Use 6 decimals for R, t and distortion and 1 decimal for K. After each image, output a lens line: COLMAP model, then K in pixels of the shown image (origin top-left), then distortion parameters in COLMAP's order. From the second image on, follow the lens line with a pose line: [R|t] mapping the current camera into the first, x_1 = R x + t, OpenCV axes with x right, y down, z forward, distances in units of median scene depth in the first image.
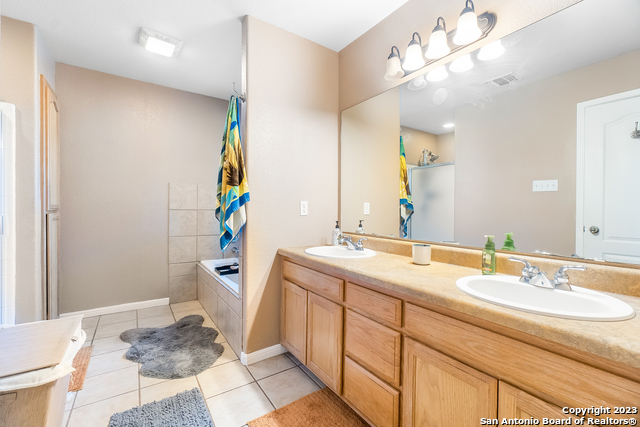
lens RADIAL K [[271.8, 0, 319.0], [0, 271.8, 213.7], [0, 0, 1]] dist [-0.006784, 0.000543]
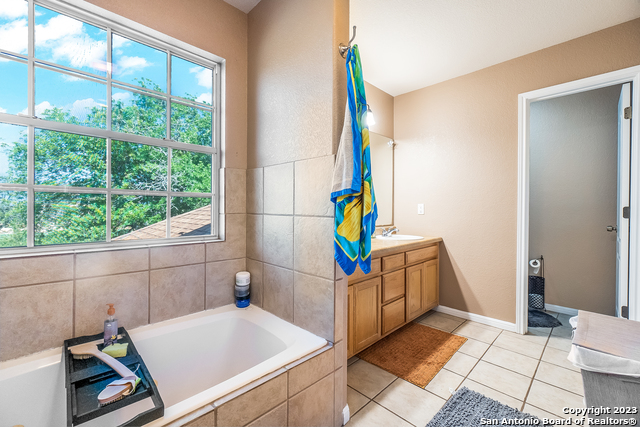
lens RADIAL K [[271.8, 0, 318.9], [0, 271.8, 210.3], [0, 0, 1]] dist [-0.006784, 0.000543]
pose [[-0.183563, -0.009794, 0.982959, -1.304575], [0.006967, 0.999912, 0.011264, -0.029691], [-0.982983, 0.008916, -0.183479, 1.609316]]
